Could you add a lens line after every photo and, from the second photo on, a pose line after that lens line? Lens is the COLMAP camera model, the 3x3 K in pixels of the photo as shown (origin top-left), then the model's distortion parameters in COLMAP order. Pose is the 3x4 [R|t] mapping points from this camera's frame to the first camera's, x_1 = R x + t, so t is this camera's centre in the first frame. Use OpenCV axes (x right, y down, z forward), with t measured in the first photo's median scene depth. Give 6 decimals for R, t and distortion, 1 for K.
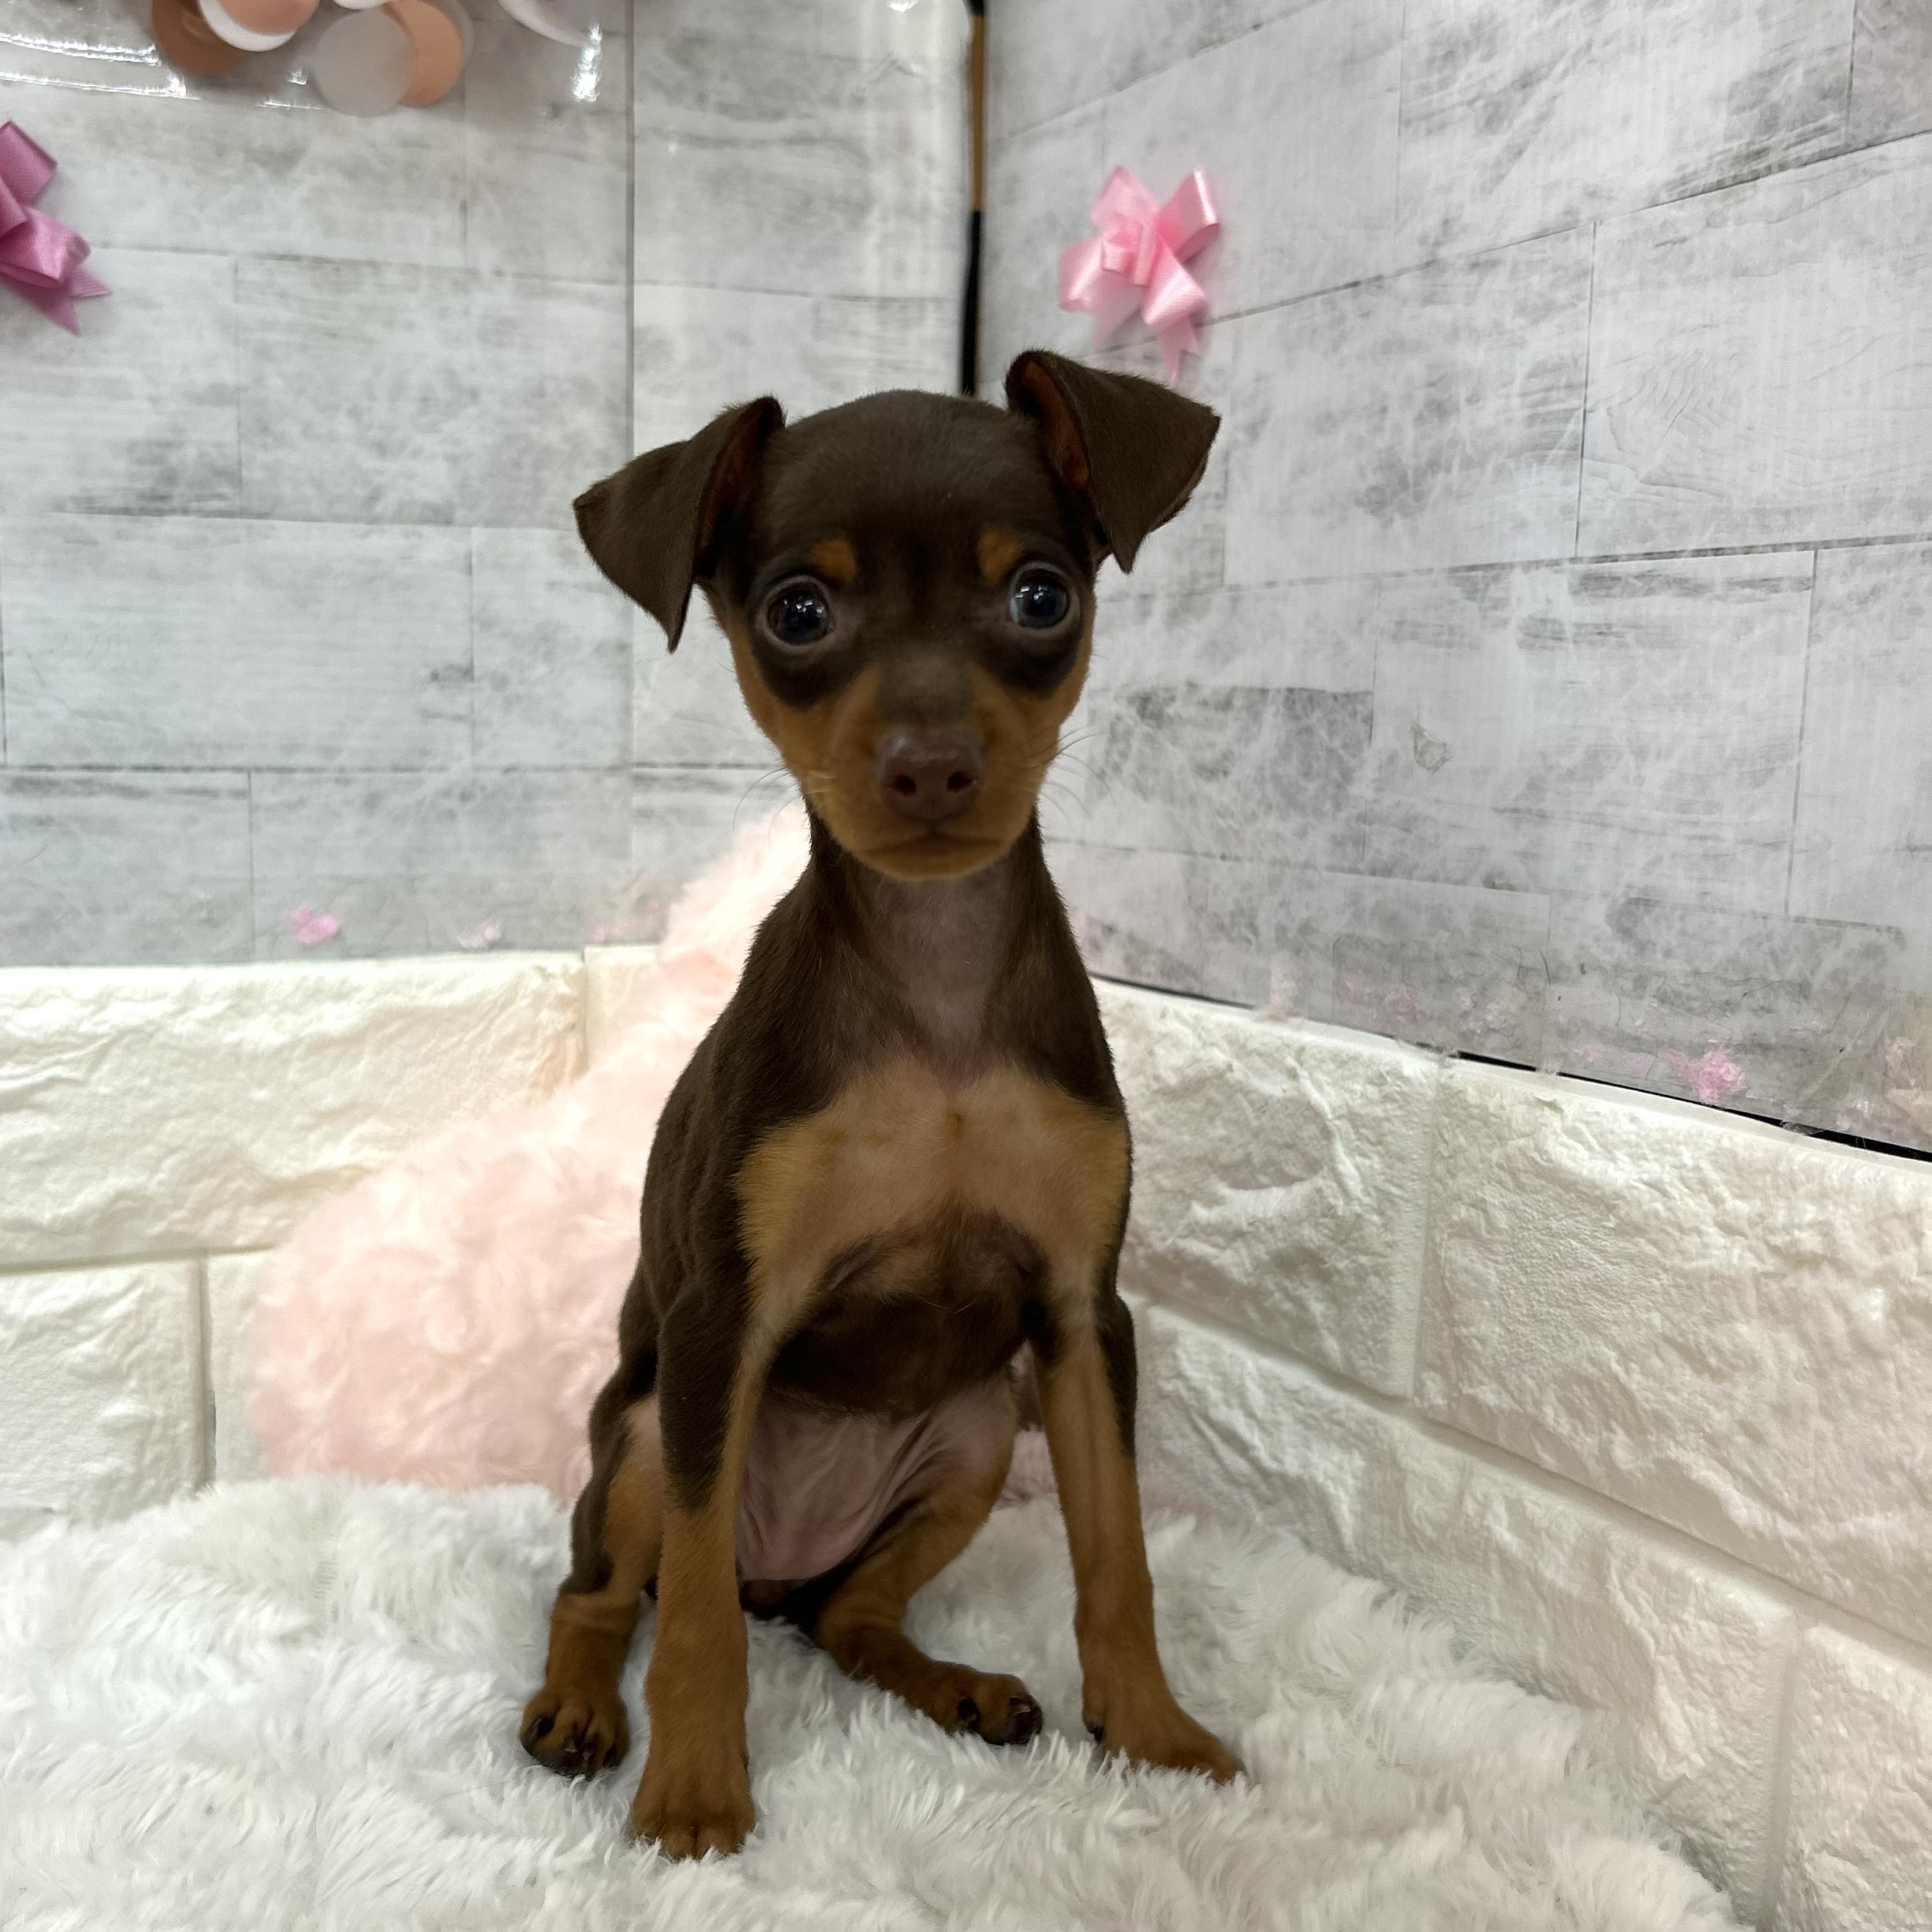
lens RADIAL K [[2430.6, 0, 966.0], [0, 2430.6, 966.0], [0, 0, 1]] dist [0.076383, -0.290427]
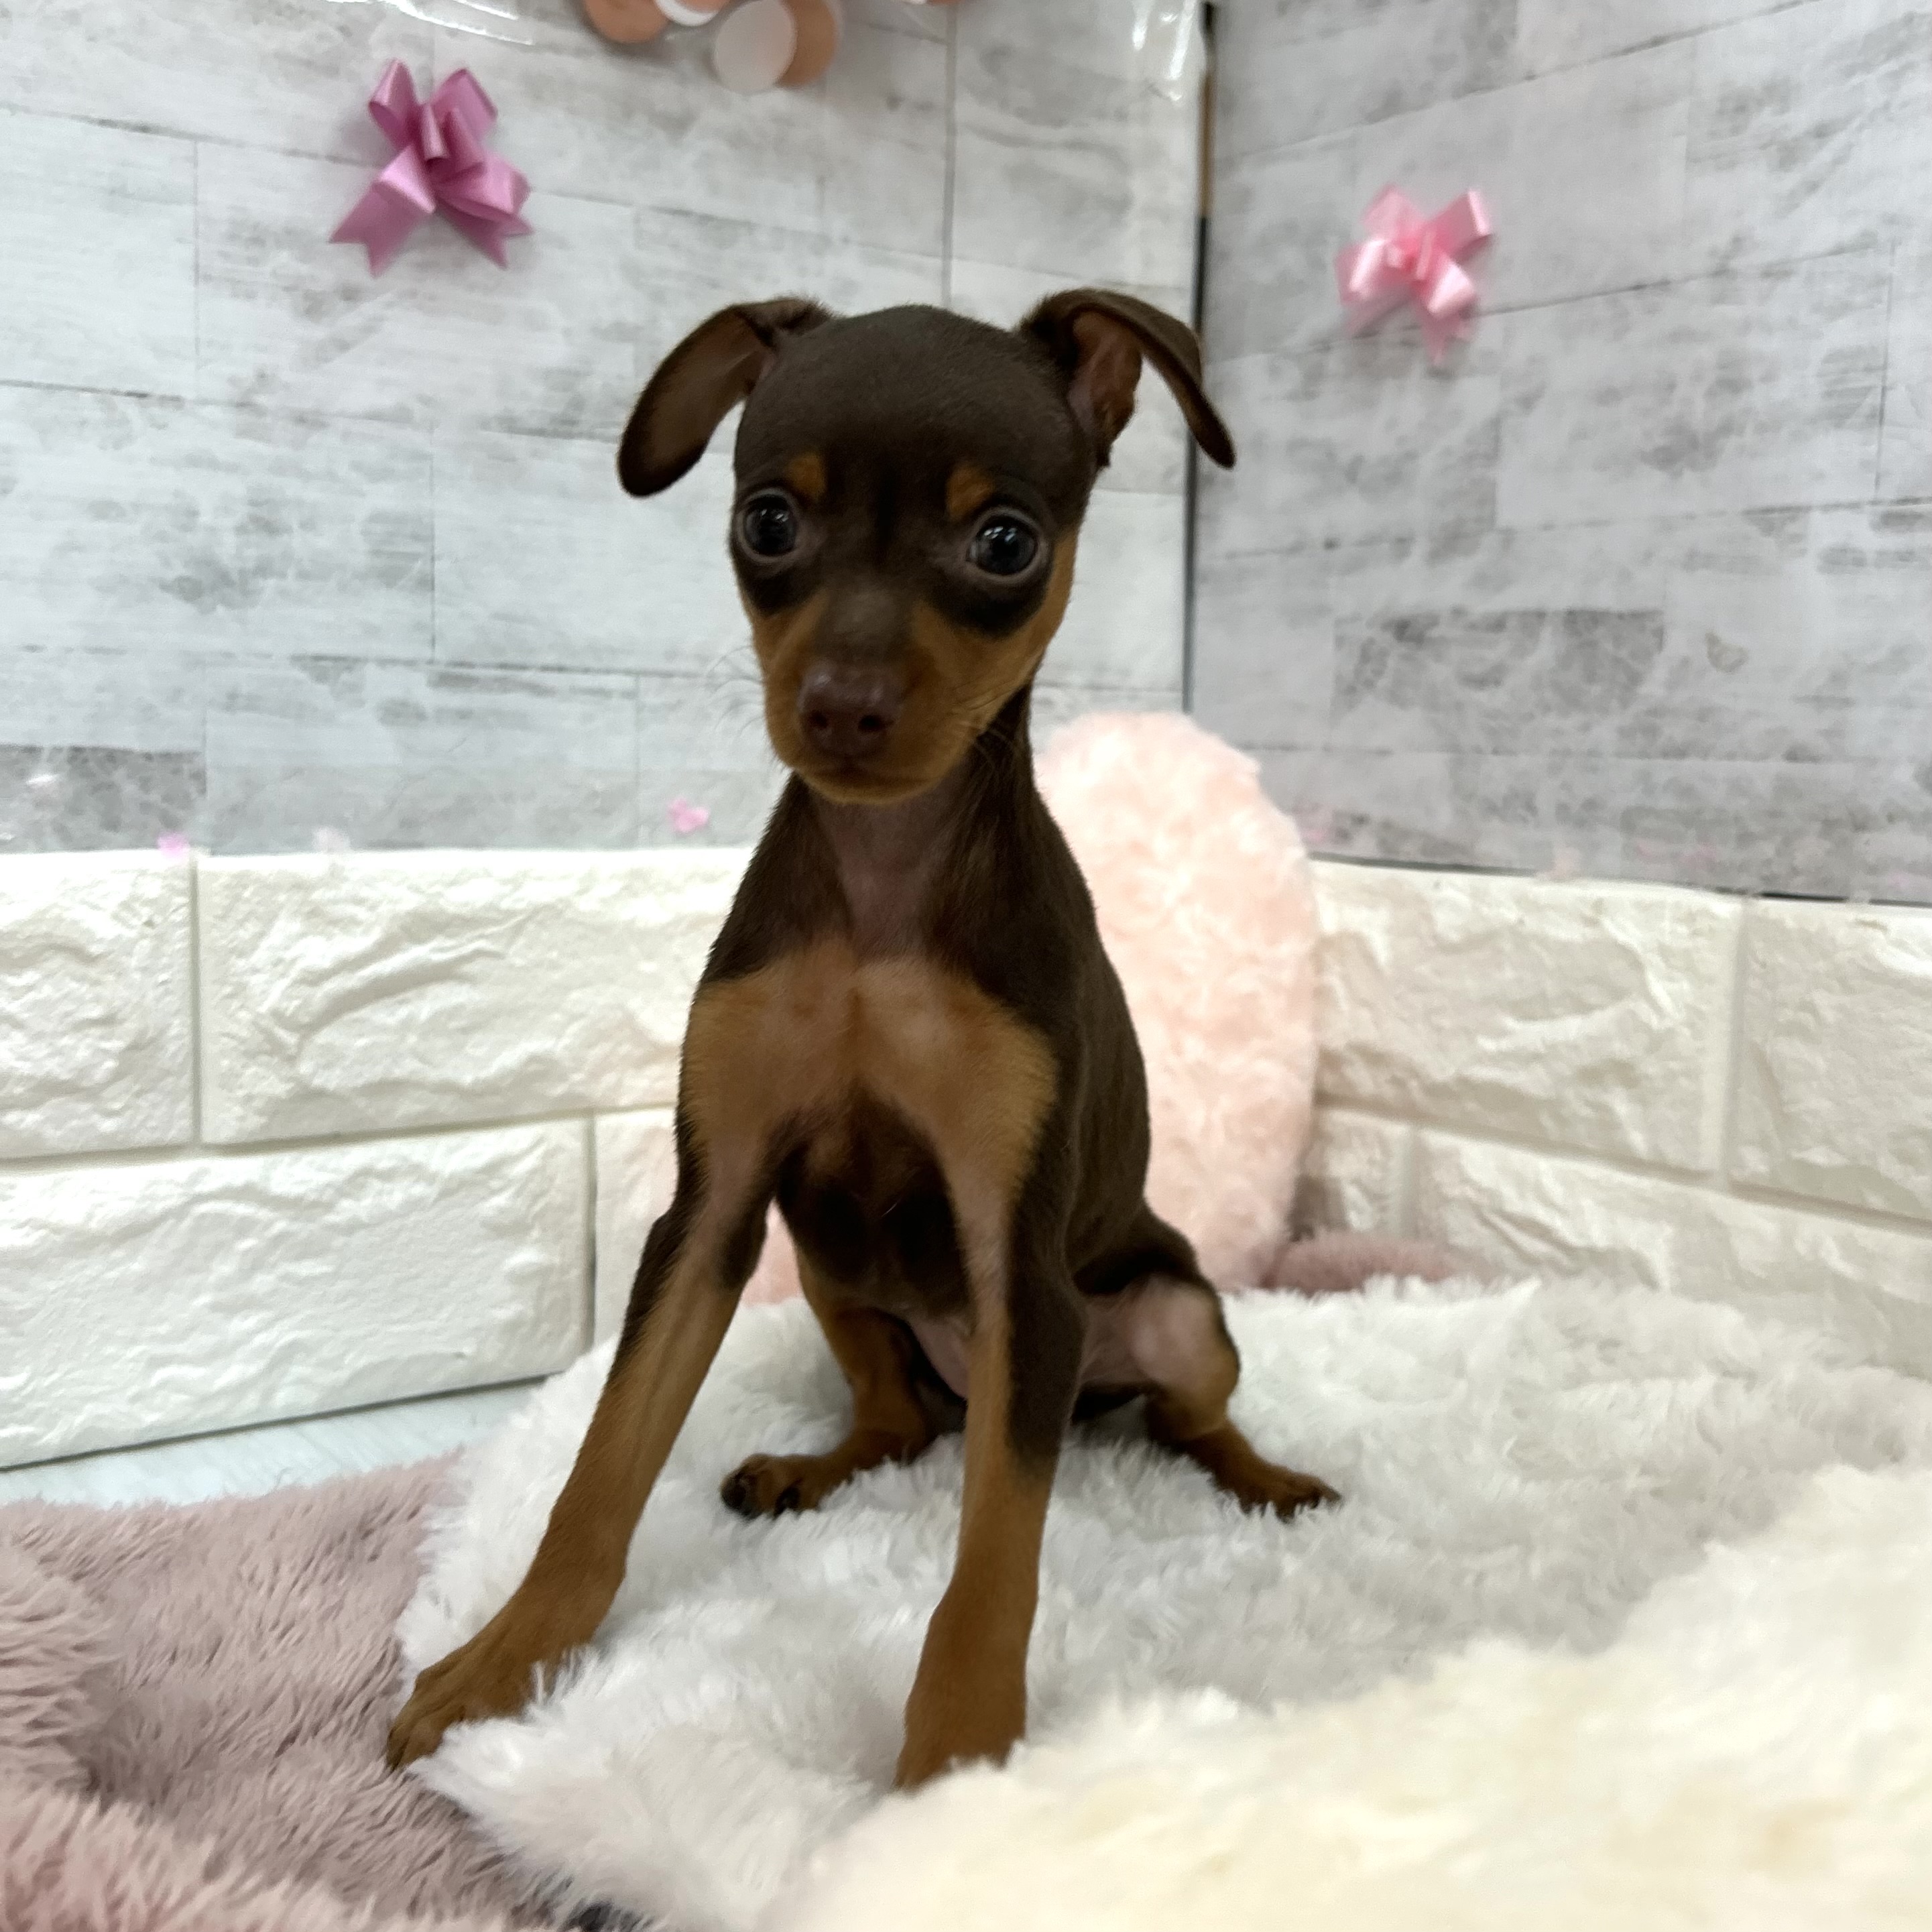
lens RADIAL K [[2255.9, 0, 1119.6], [0, 2255.9, 920.6], [0, 0, 1]] dist [0.018297, -0.059673]
pose [[0.968568, -0.010802, 0.248516, -0.362626], [0.016172, 0.999678, -0.019576, 0.059484], [-0.248224, 0.022980, 0.968430, -0.043513]]
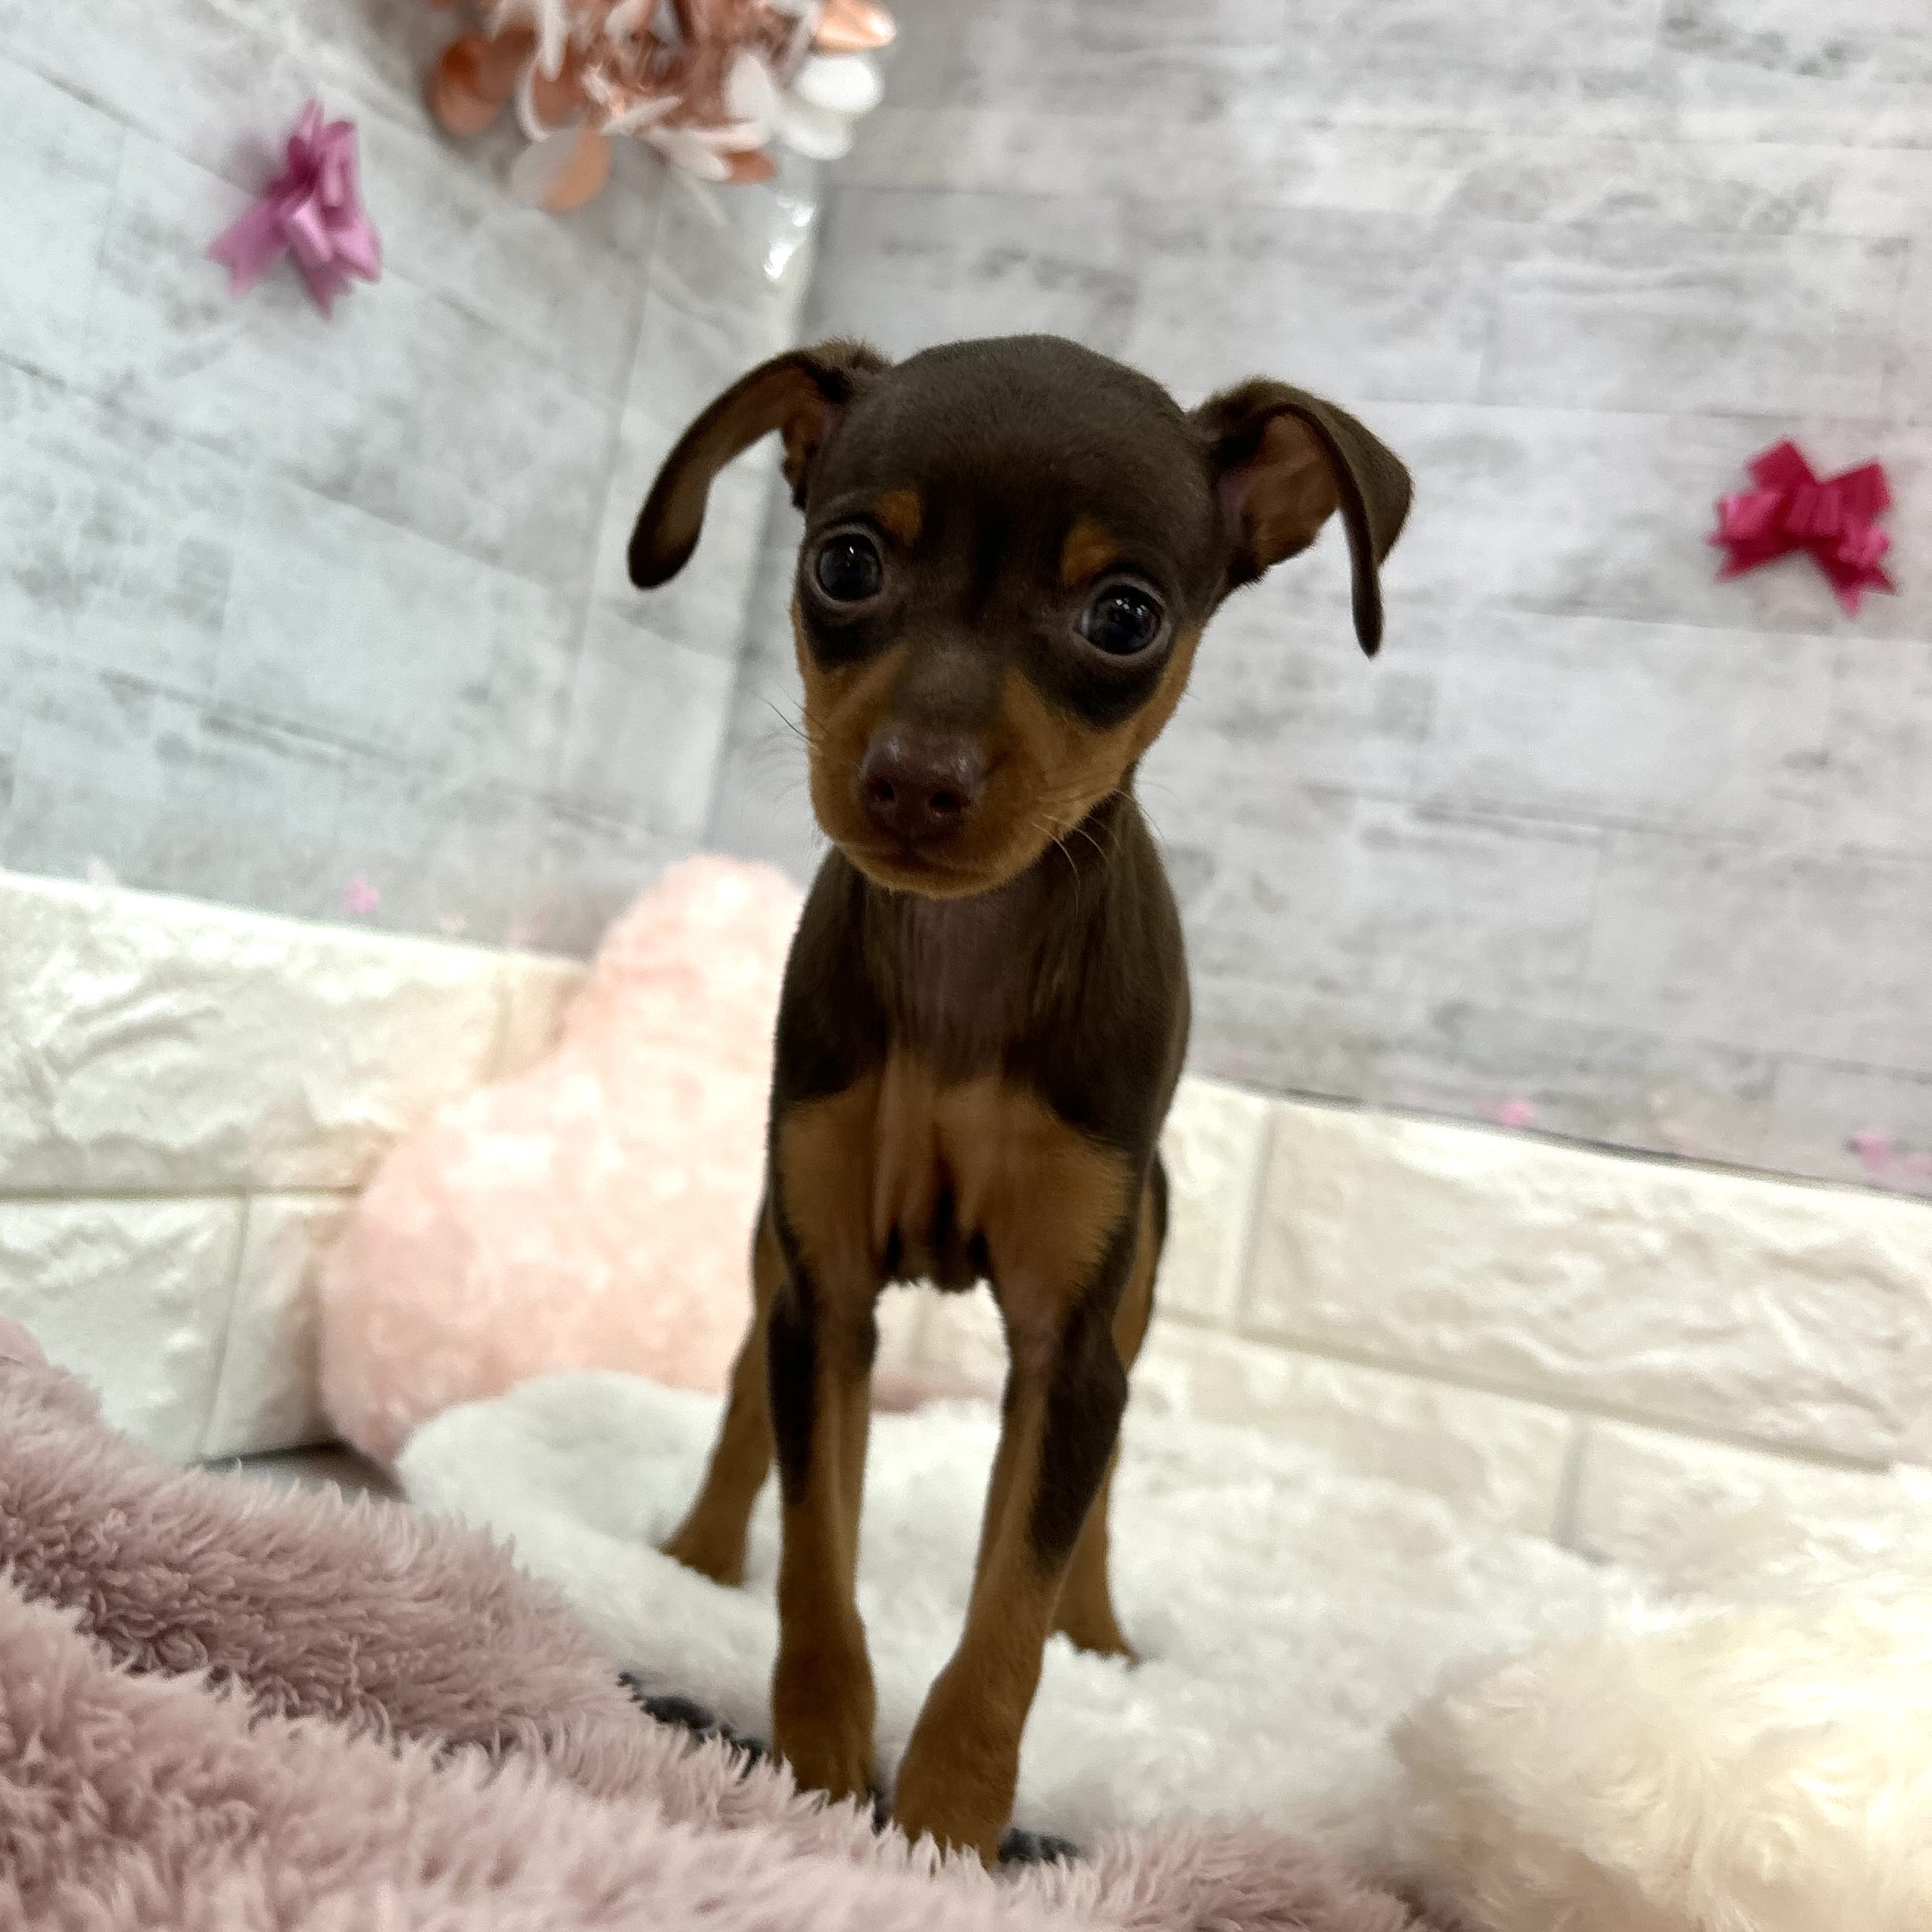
lens RADIAL K [[2430.6, 0, 966.0], [0, 2430.6, 966.0], [0, 0, 1]] dist [0.076383, -0.290427]
pose [[0.695177, 0.124721, 0.707936, -0.921411], [-0.078003, 0.992106, -0.098187, 0.108786], [-0.714593, 0.013036, 0.699419, 0.055818]]
